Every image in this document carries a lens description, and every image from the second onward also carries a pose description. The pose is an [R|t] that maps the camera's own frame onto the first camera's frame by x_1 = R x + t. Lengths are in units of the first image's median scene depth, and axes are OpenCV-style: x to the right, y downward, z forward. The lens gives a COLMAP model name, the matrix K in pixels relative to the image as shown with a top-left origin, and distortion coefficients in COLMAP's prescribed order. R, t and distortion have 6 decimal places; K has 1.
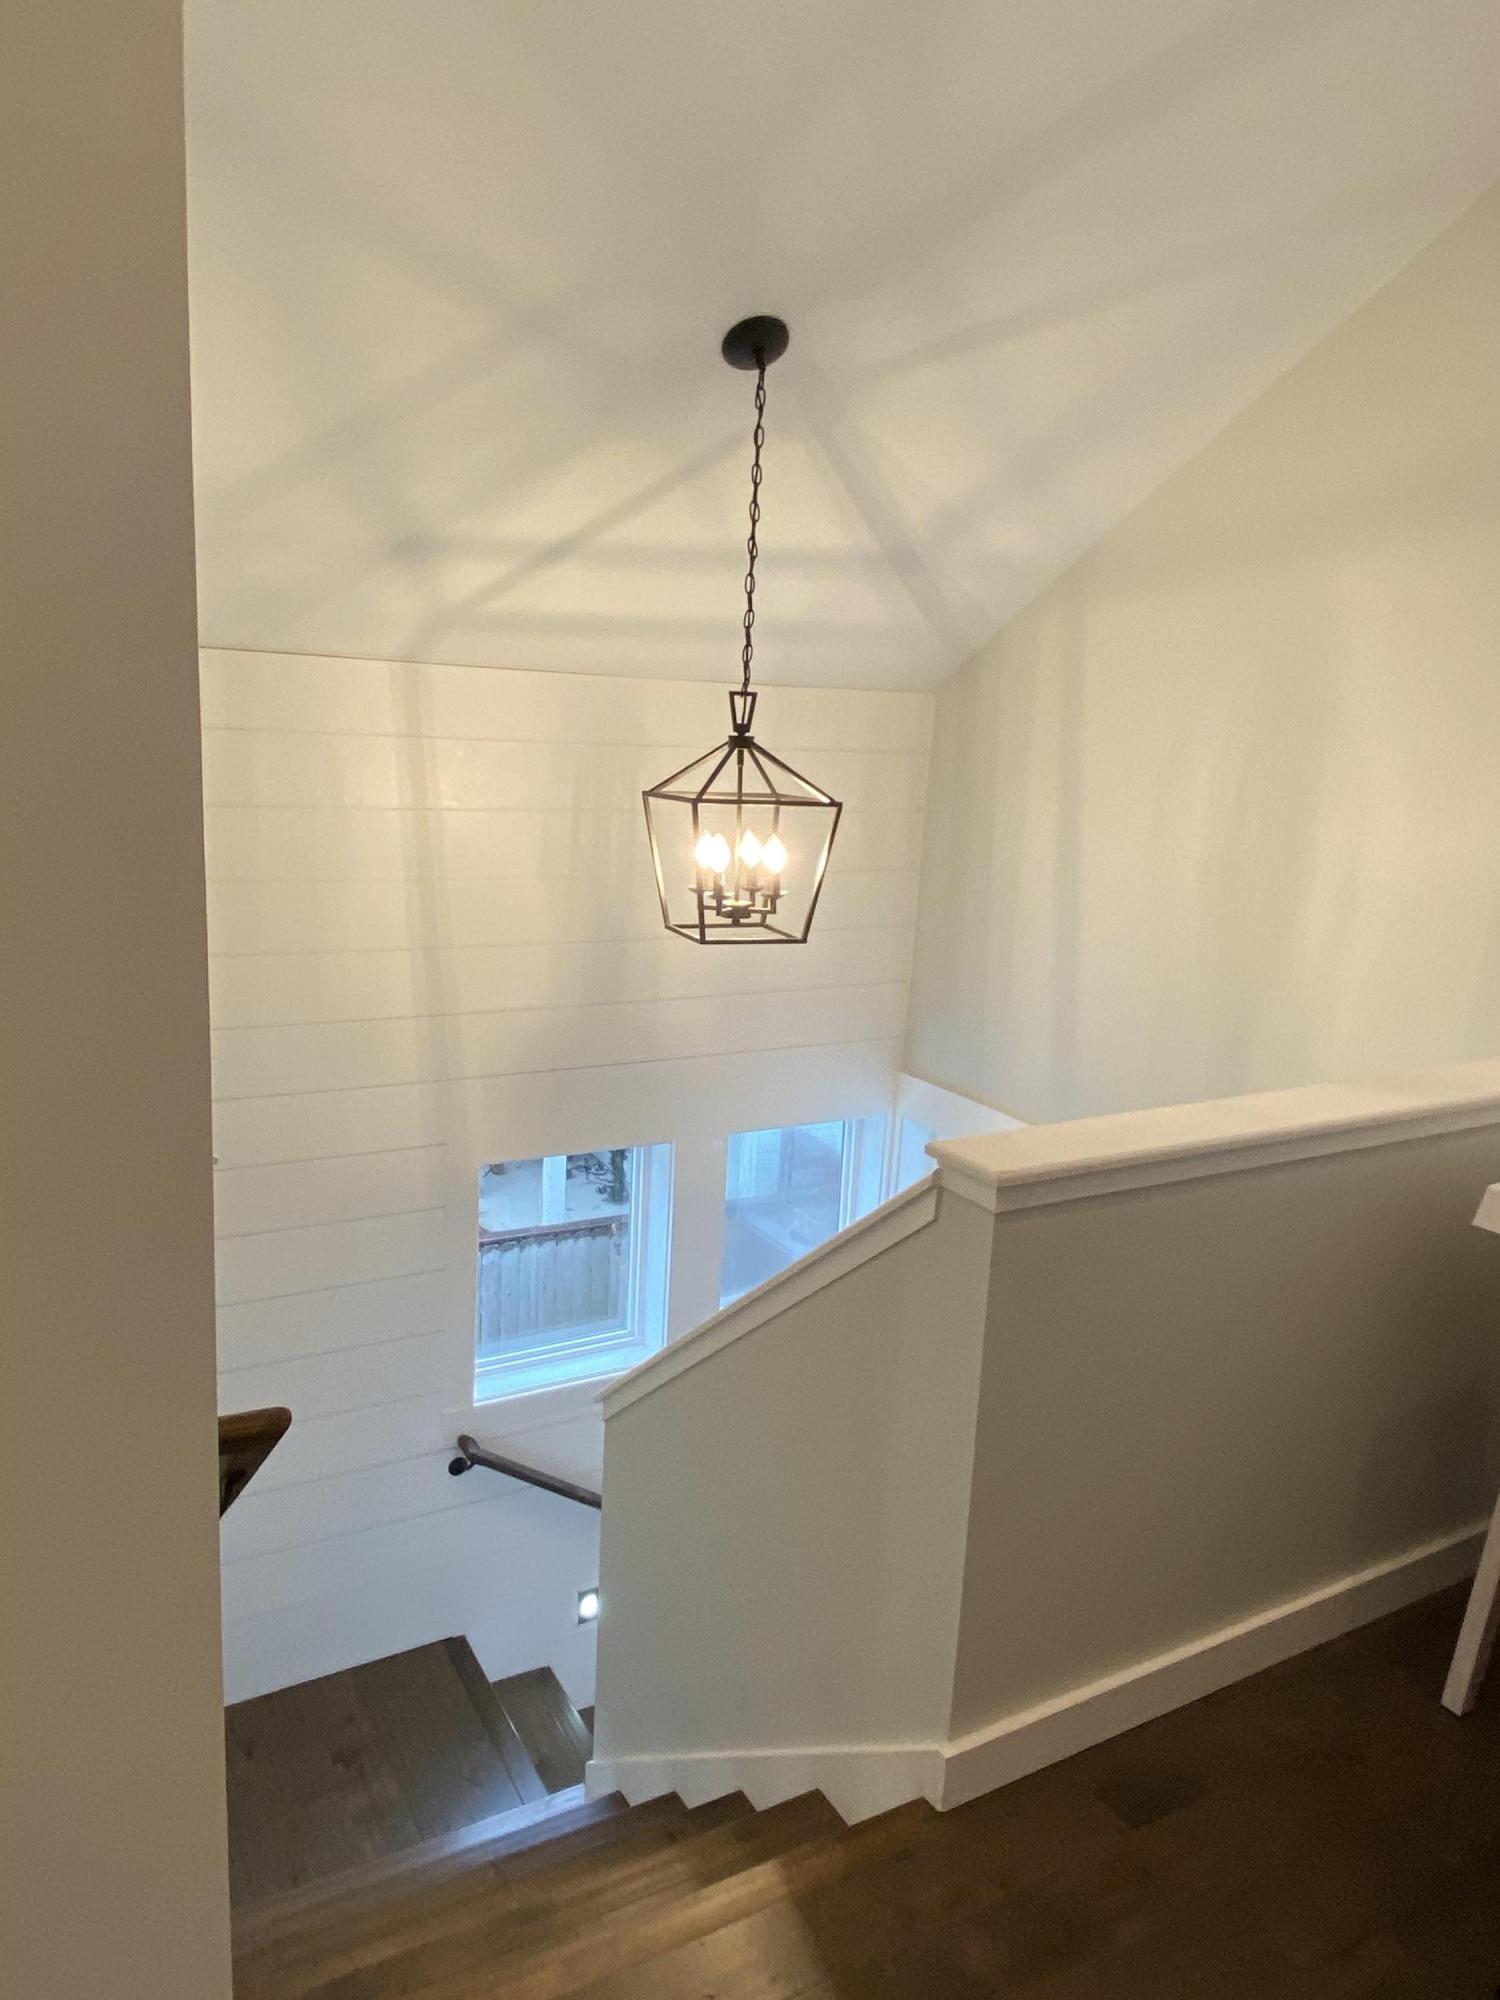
lens RADIAL K [[1358.3, 0, 750.0], [0, 1358.3, 1000.0], [0, 0, 1]] dist [0.096329, -0.135601]
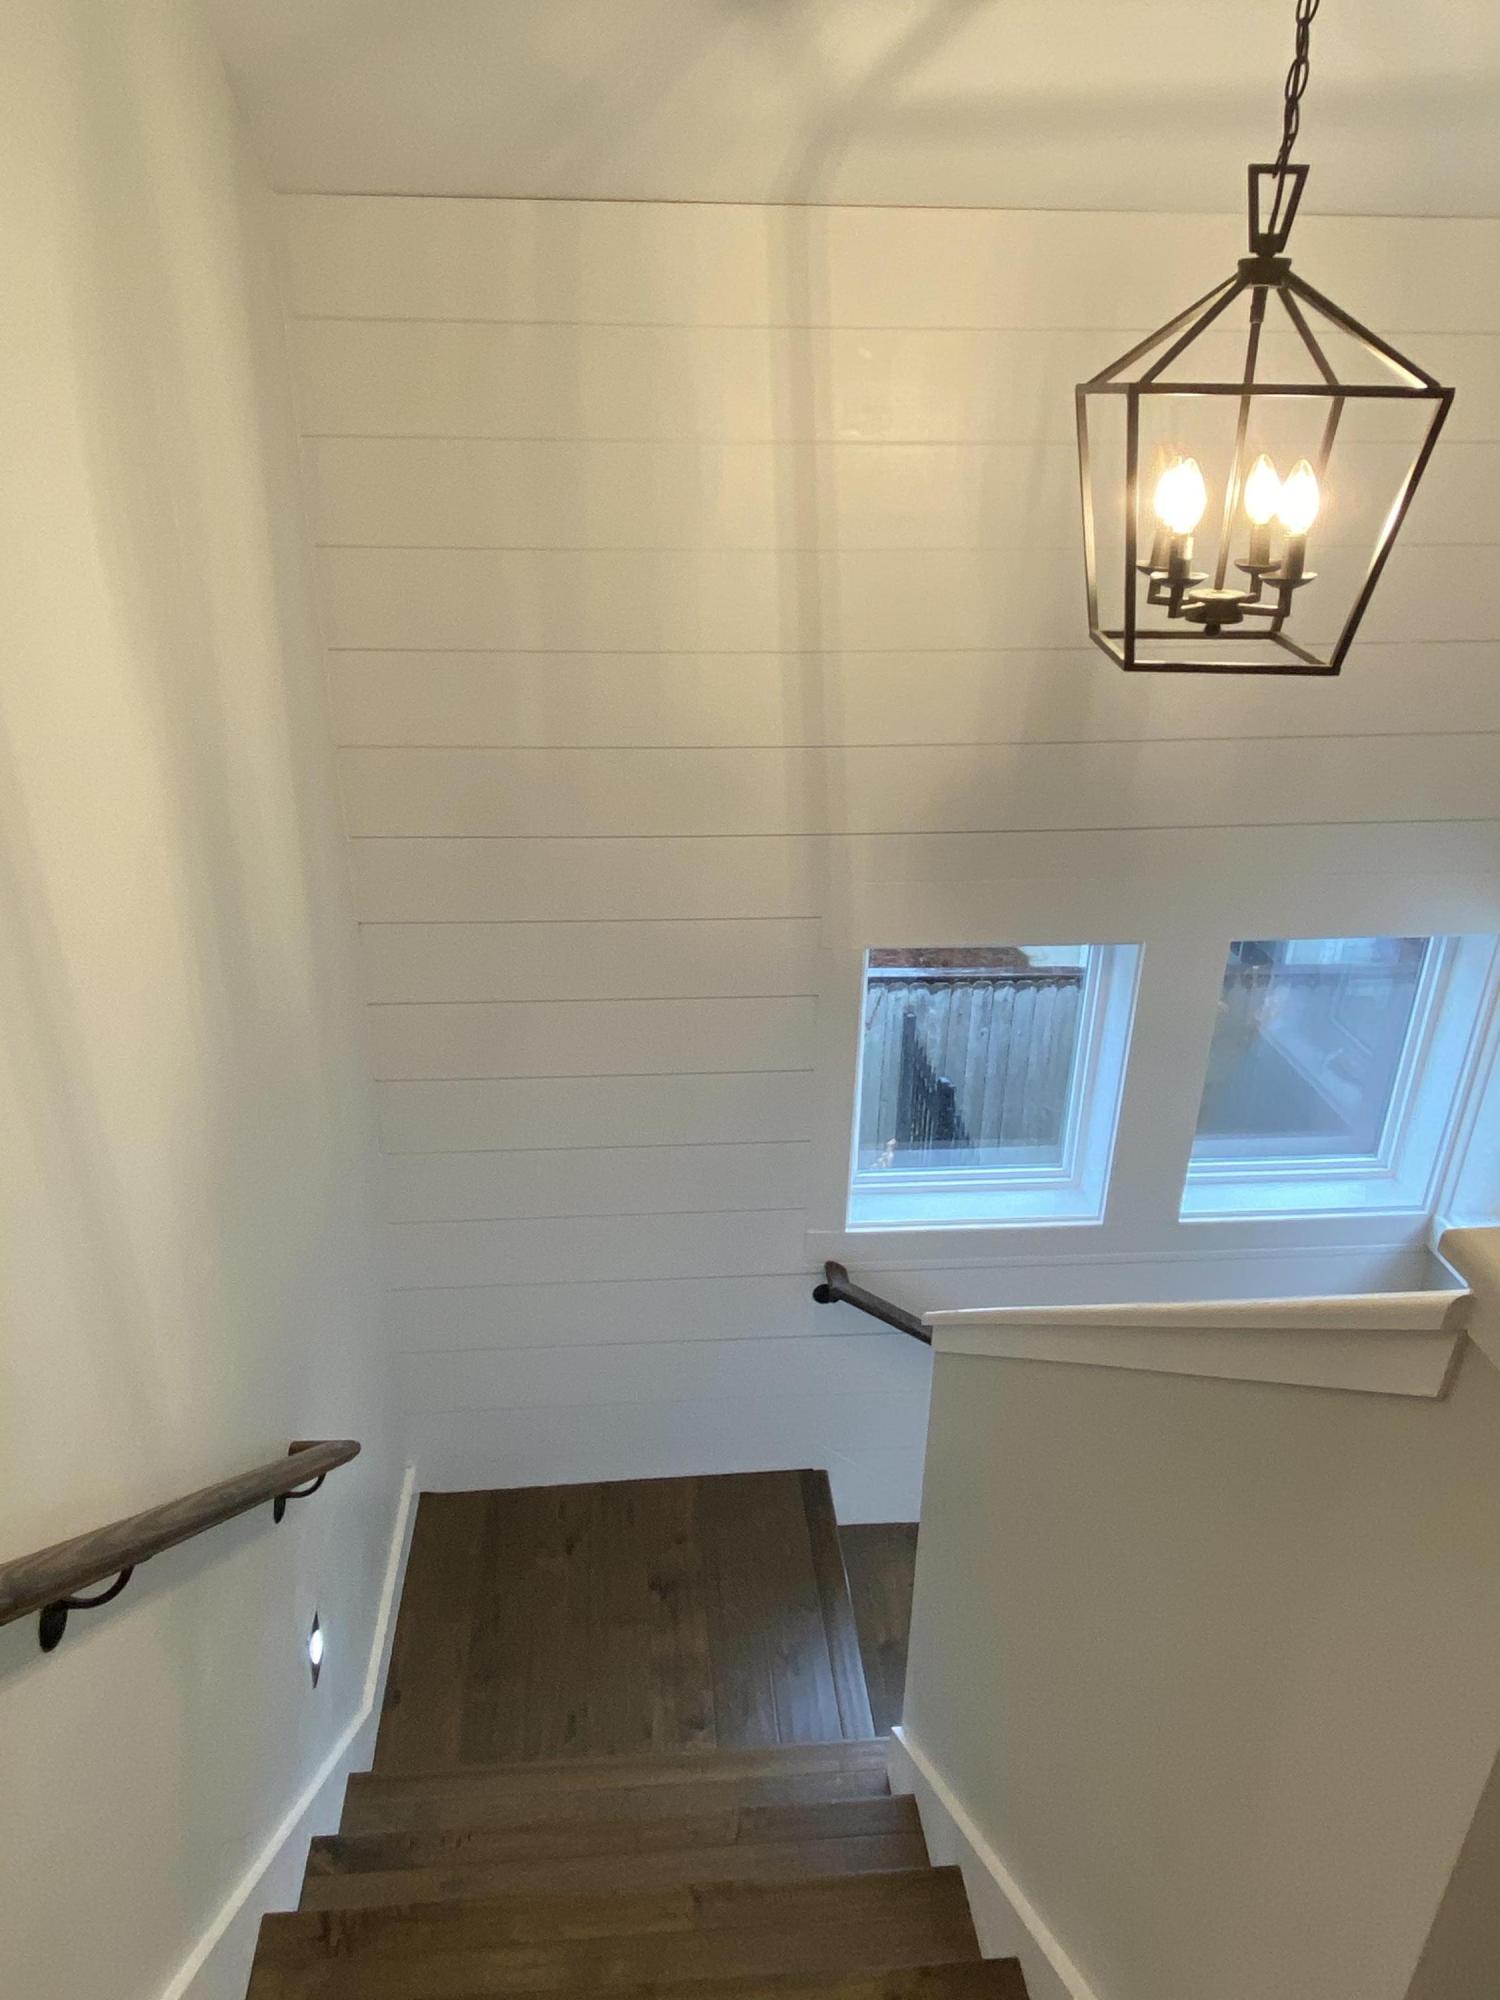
lens RADIAL K [[1358.3, 0, 750.0], [0, 1358.3, 1000.0], [0, 0, 1]] dist [0.096329, -0.135601]
pose [[0.908776, 0.147005, -0.390533, 0.060042], [-0.060066, 0.972229, 0.226194, -0.025517], [0.412939, -0.182102, 0.892368, 0.383908]]
